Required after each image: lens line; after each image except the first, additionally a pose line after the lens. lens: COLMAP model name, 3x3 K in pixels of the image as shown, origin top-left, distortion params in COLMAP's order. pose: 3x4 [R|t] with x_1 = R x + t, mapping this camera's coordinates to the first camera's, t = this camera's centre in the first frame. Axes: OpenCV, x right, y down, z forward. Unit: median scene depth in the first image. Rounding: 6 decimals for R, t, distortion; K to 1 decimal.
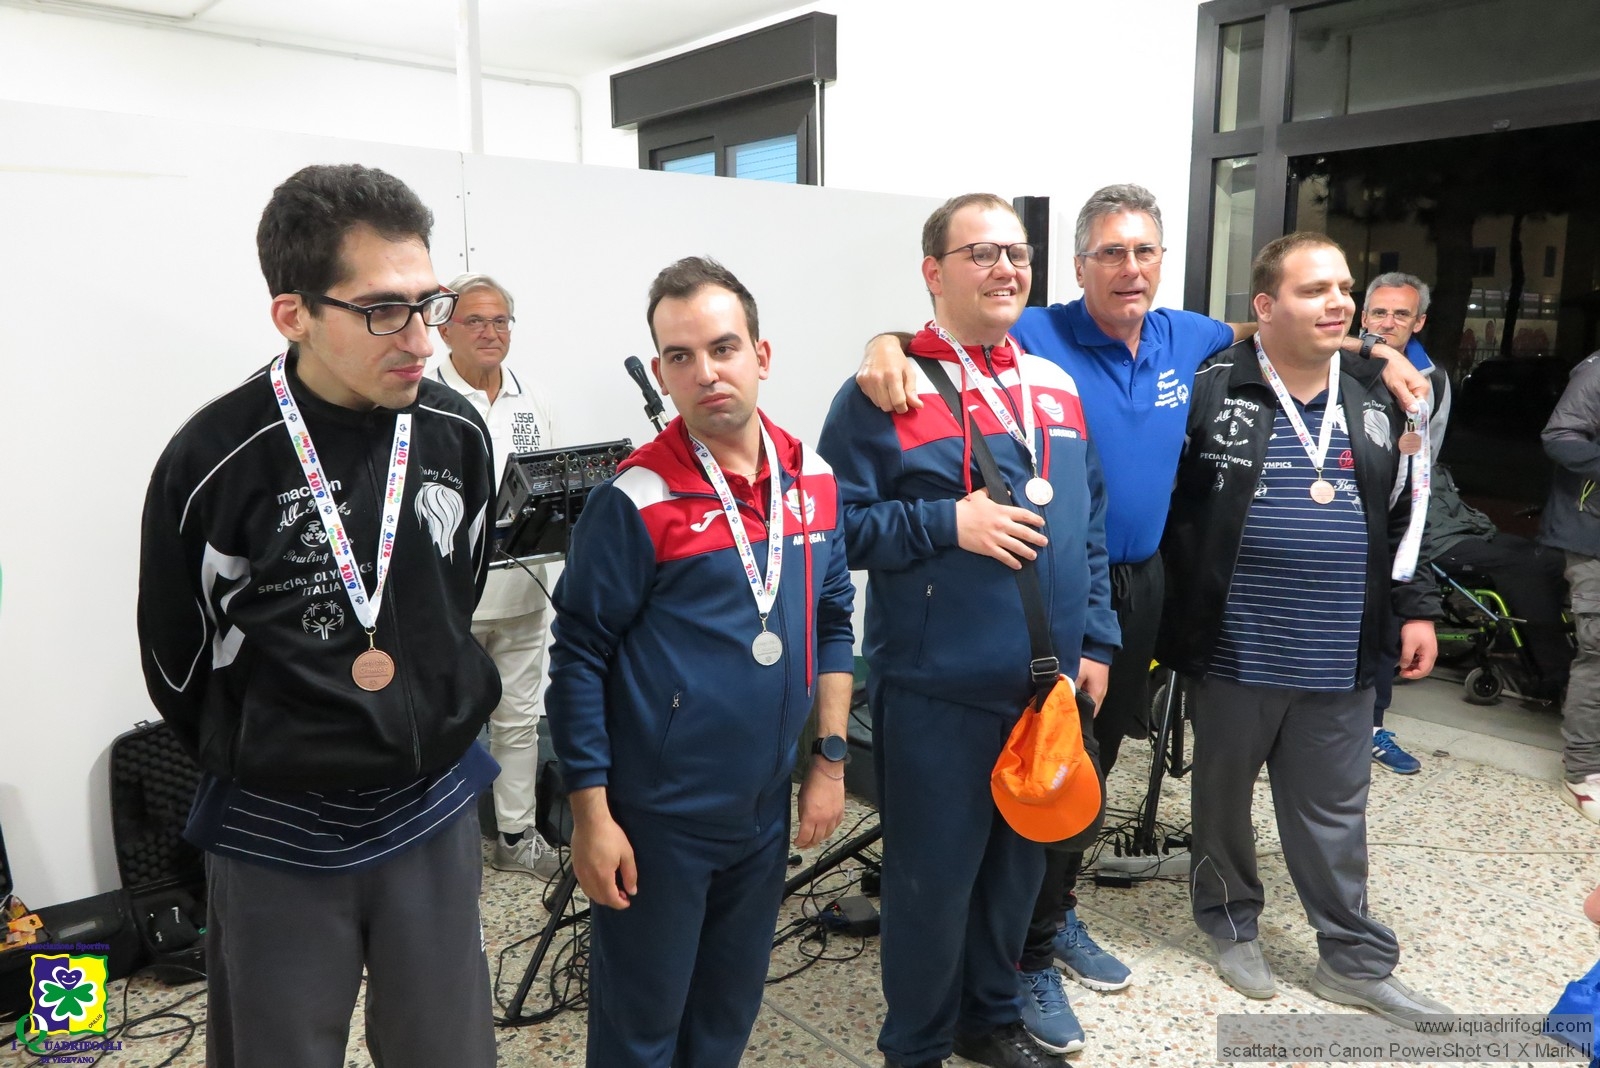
lens RADIAL K [[1189.2, 0, 801.4], [0, 1189.2, 521.5], [0, 0, 1]] dist [-0.005698, 0.005573]
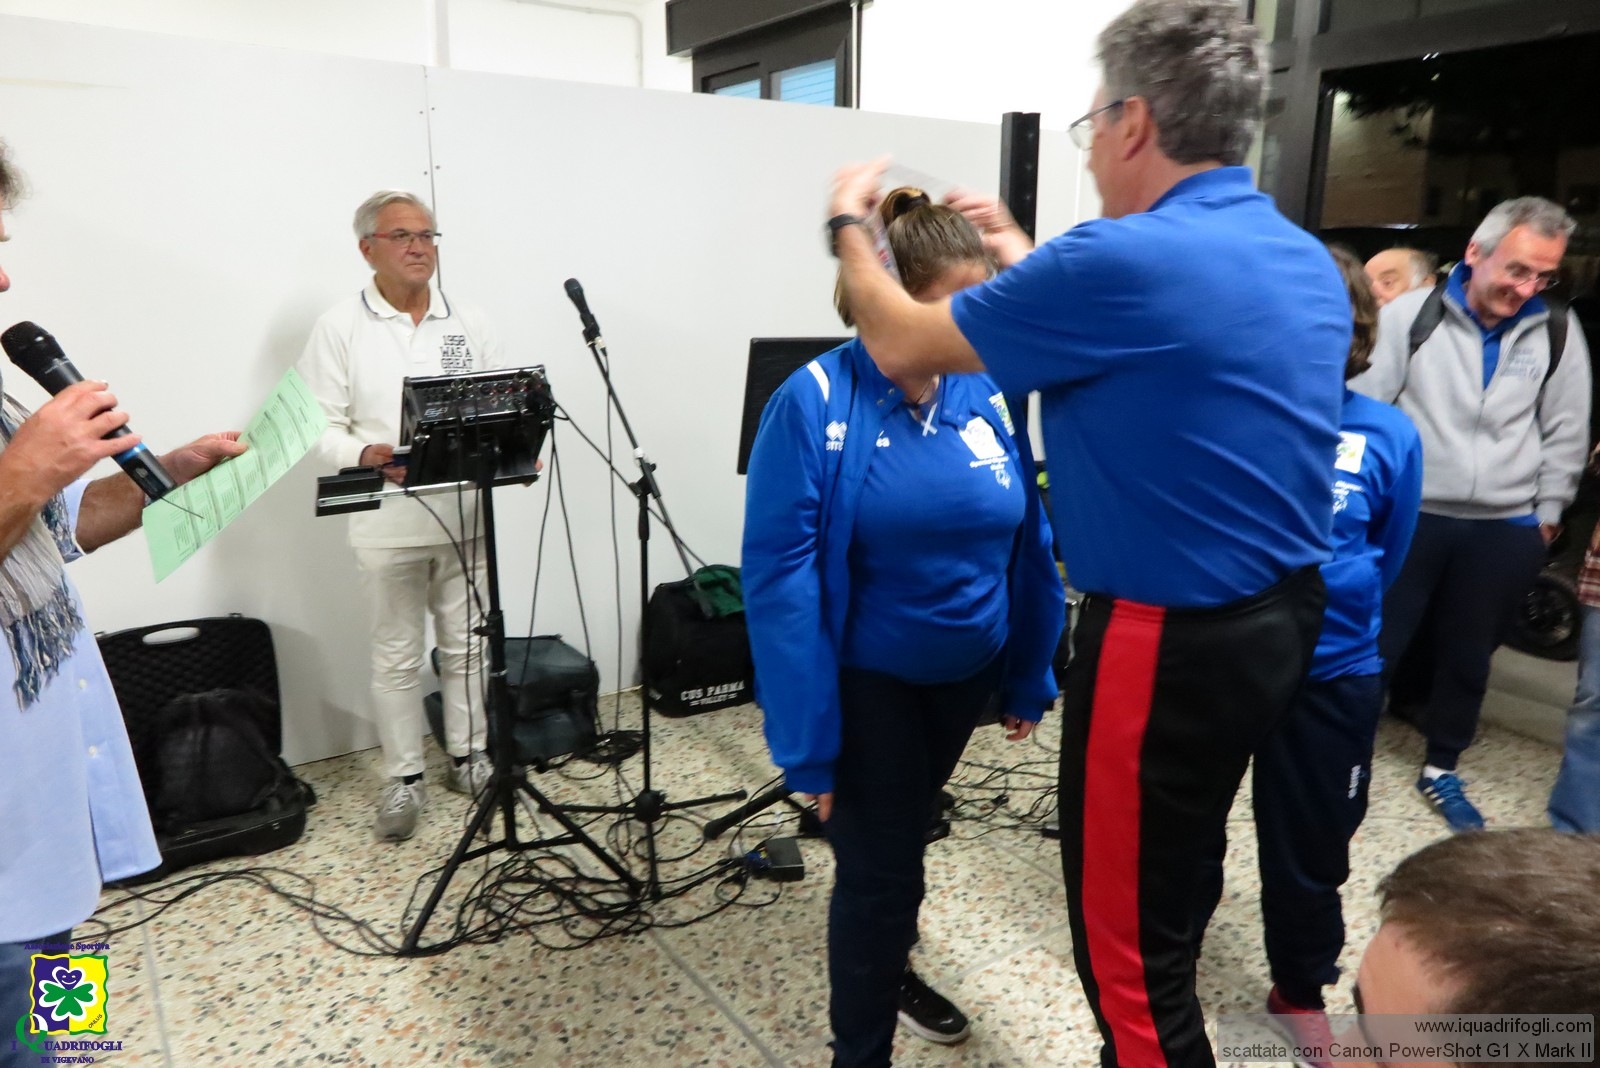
lens RADIAL K [[1095.1, 0, 803.4], [0, 1095.1, 523.1], [0, 0, 1]] dist [-0.014121, 0.006489]
pose [[0.995490, 0.031027, -0.089647, 0.122104], [-0.024180, 0.996778, 0.076485, -0.012295], [0.091731, -0.073972, 0.993032, 0.113614]]
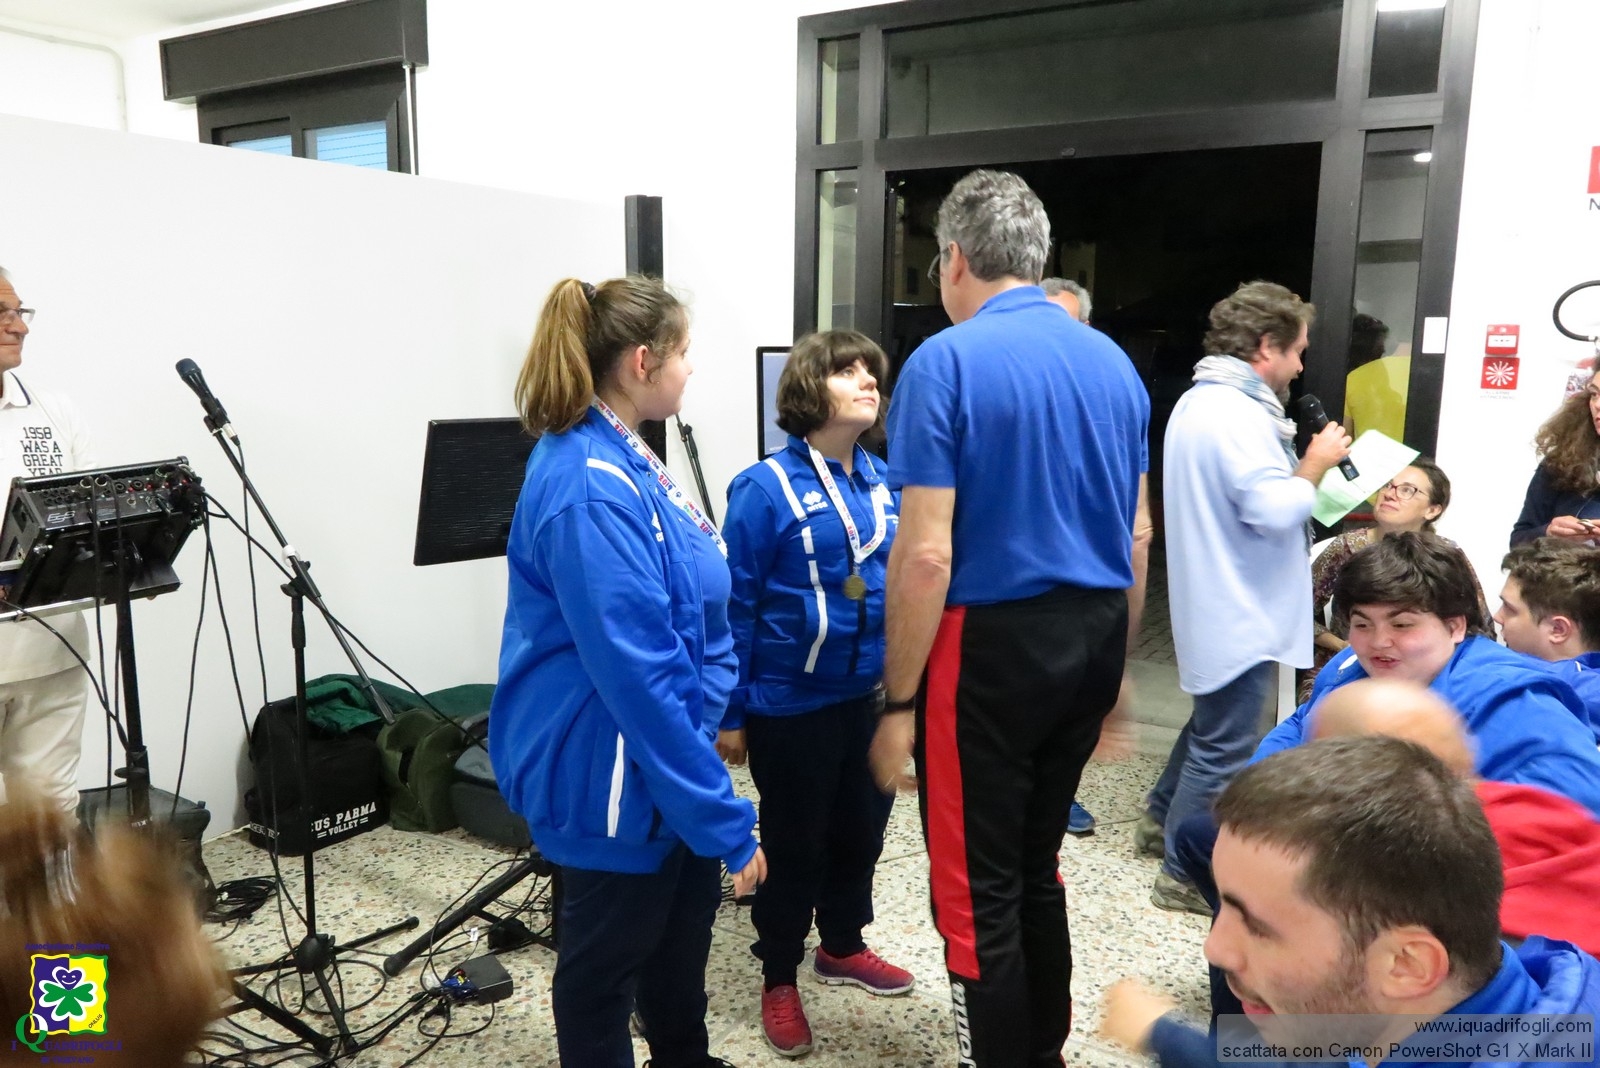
lens RADIAL K [[1174.7, 0, 799.2], [0, 1174.7, 521.6], [0, 0, 1]] dist [-0.009352, 0.010140]
pose [[0.948220, -0.035074, 0.315672, 0.003926], [0.036183, 0.999342, 0.002348, -0.008430], [-0.315547, 0.009196, 0.948865, 0.067787]]
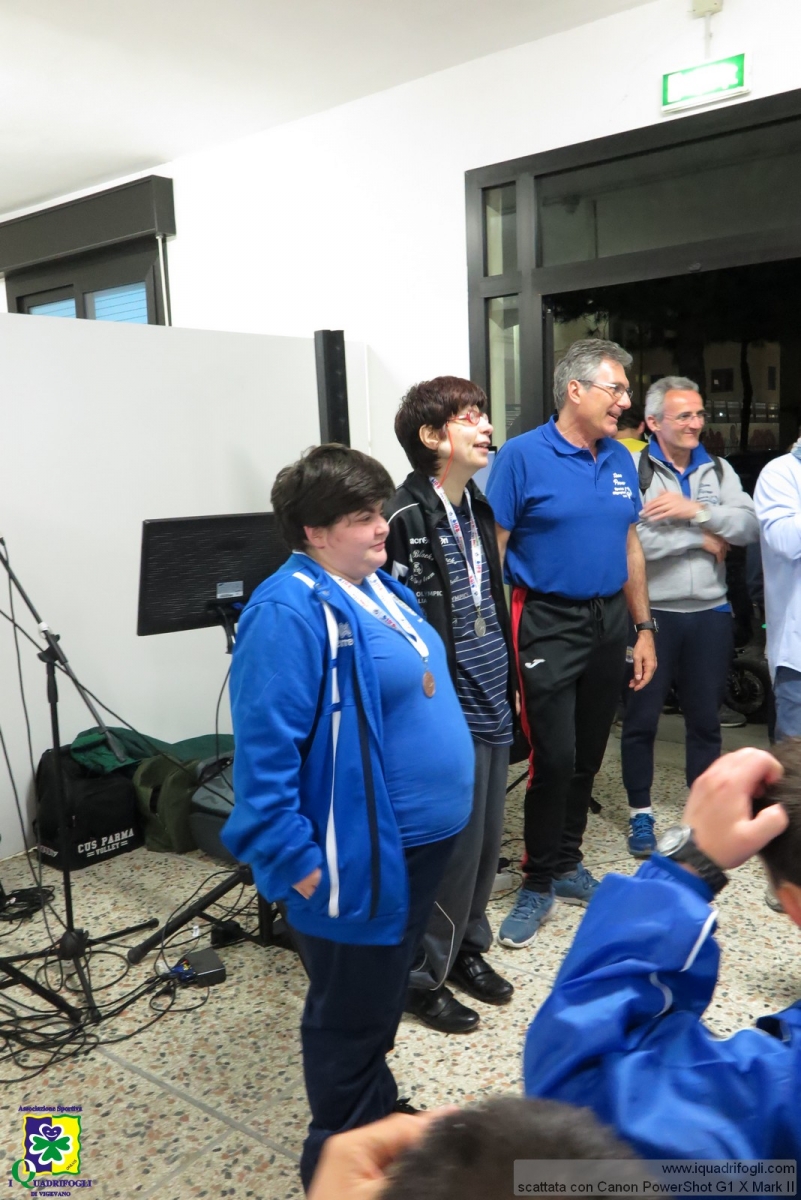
lens RADIAL K [[1006.1, 0, 401.1], [0, 1006.1, 584.2], [0, 0, 1]] dist [-0.012495, 0.004268]
pose [[0.979173, -0.063949, 0.192691, 0.062229], [0.068953, 0.997432, -0.019366, 0.002317], [-0.190958, 0.032249, 0.981068, 0.021755]]
